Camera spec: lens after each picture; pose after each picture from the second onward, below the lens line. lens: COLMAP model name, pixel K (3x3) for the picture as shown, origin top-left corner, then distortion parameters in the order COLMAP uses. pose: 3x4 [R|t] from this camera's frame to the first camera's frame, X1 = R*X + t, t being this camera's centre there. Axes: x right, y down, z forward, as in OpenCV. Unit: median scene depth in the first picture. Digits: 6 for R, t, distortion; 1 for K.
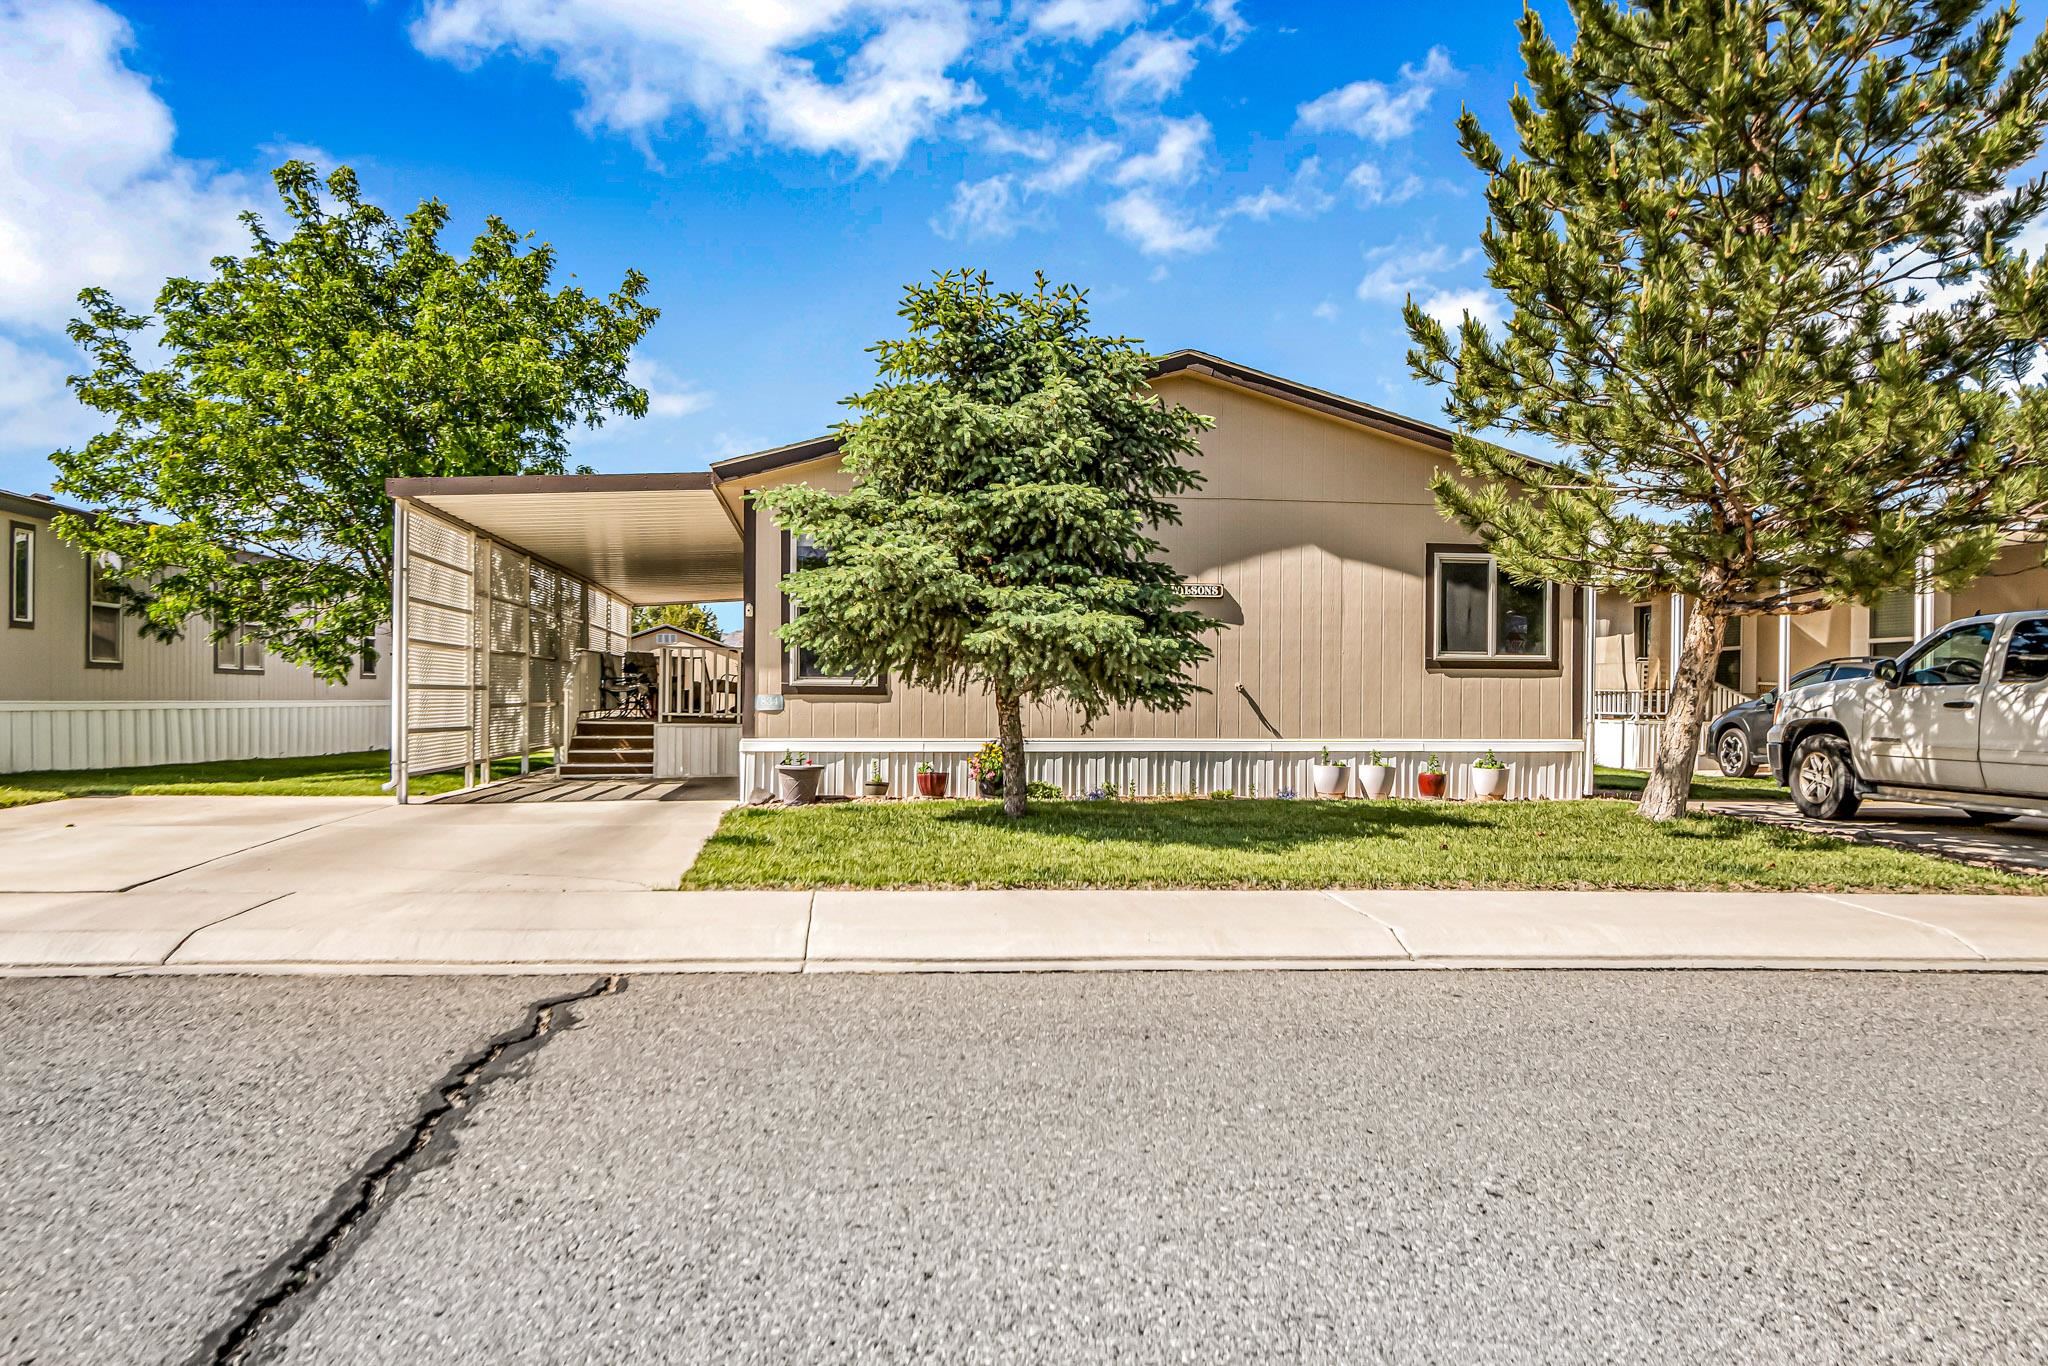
lens RADIAL K [[1459.0, 0, 1021.7], [0, 1459.0, 683.1], [0, 0, 1]] dist [0.006853, 0.003644]
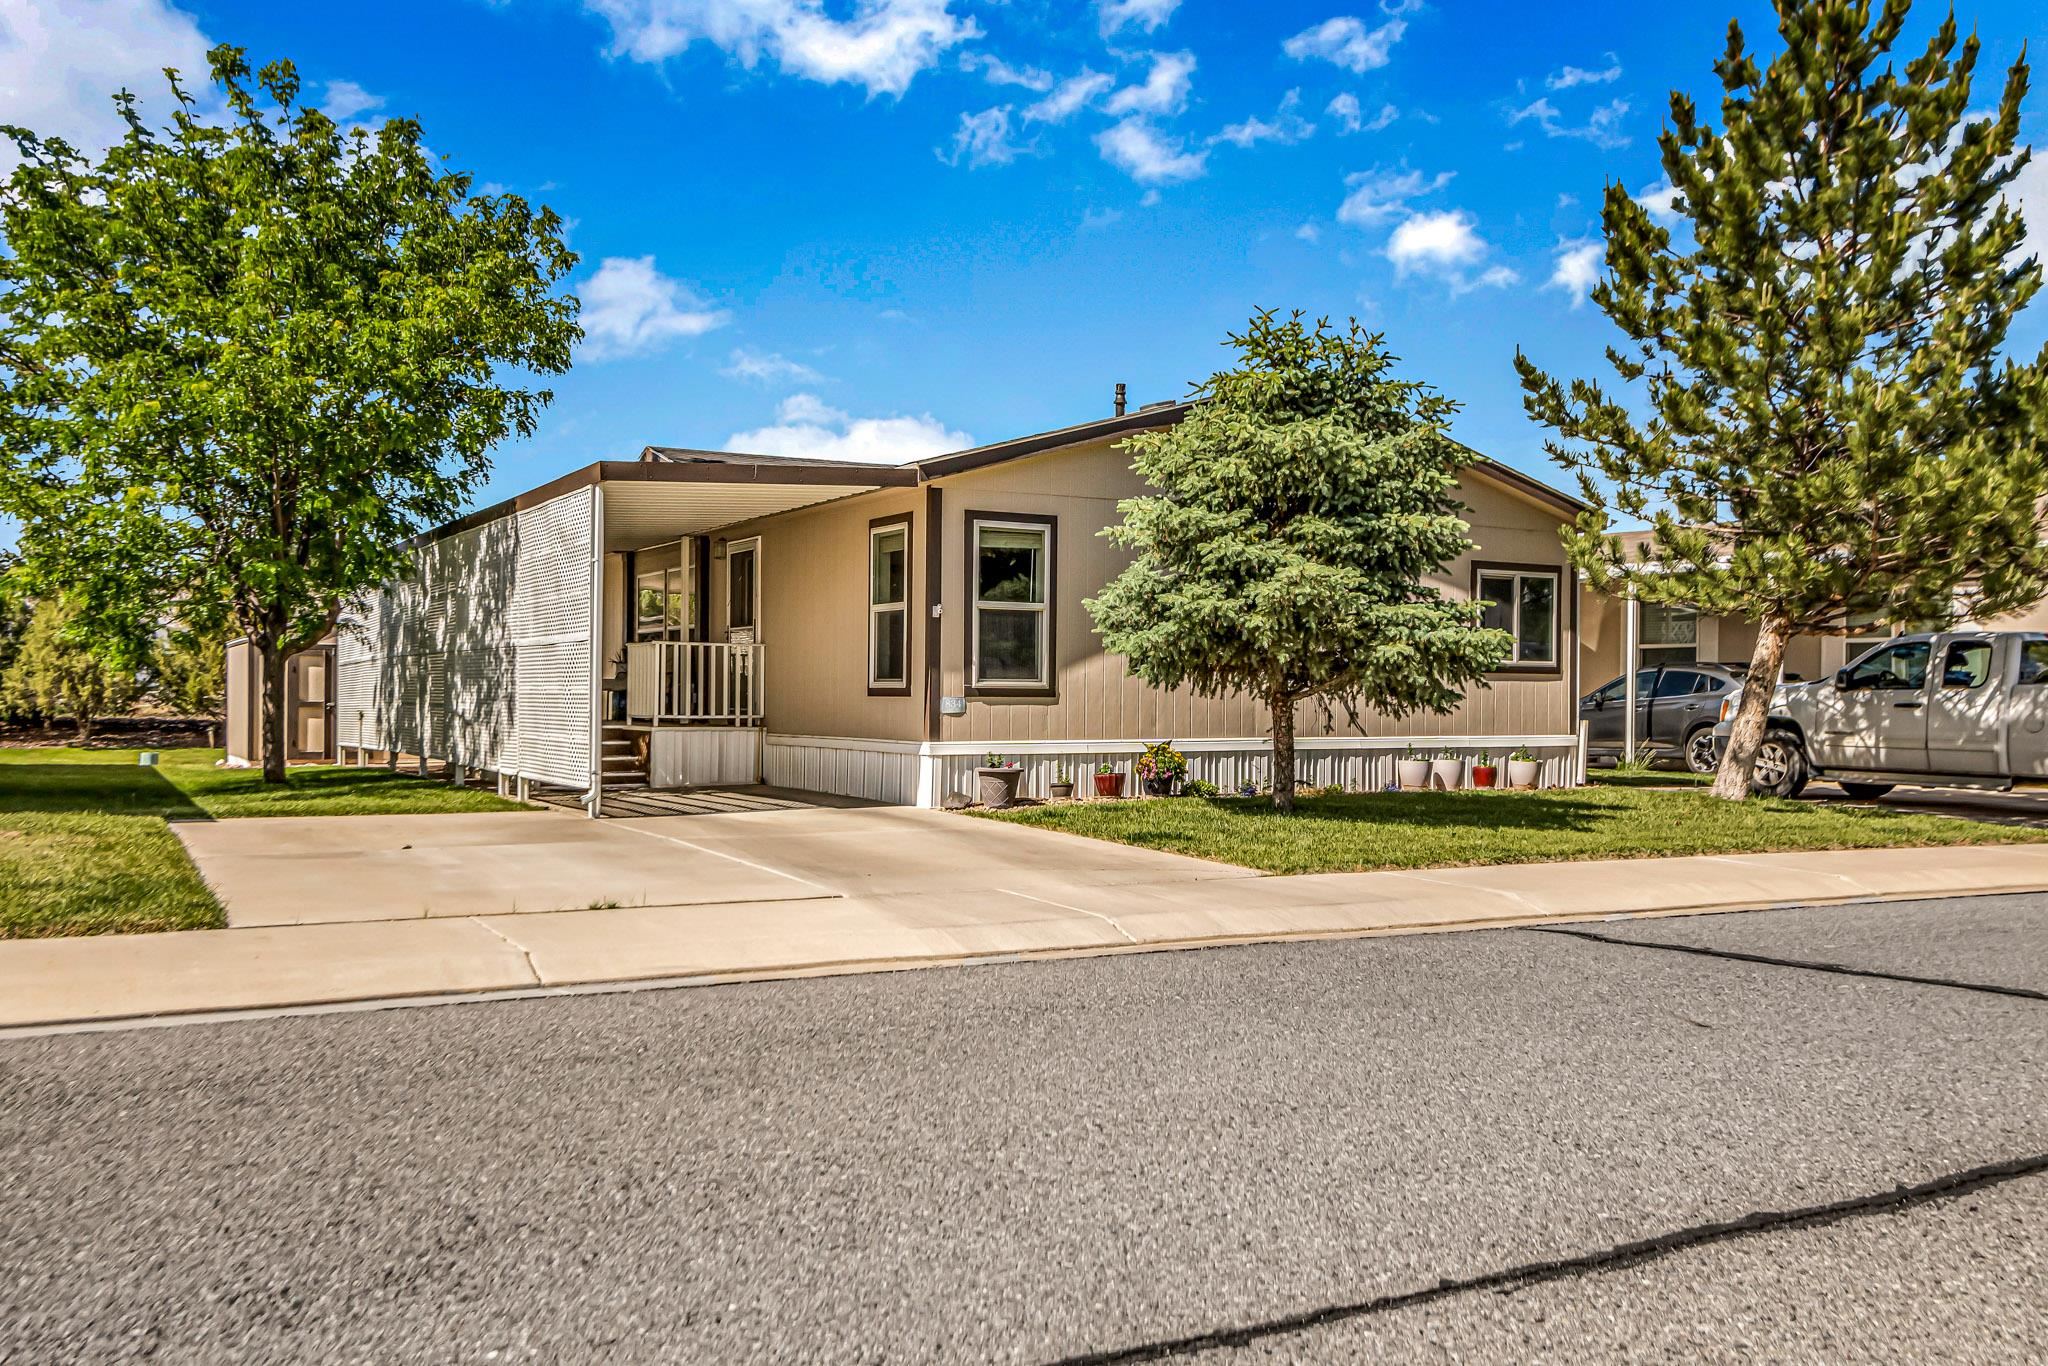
lens RADIAL K [[1754.3, 0, 1023.4], [0, 1754.3, 687.0], [0, 0, 1]] dist [-0.006271, -0.006046]
pose [[0.925878, 0.001211, 0.377819, -0.605045], [-0.003957, 0.999971, 0.006491, -0.007164], [-0.377801, -0.007505, 0.925857, -0.121771]]
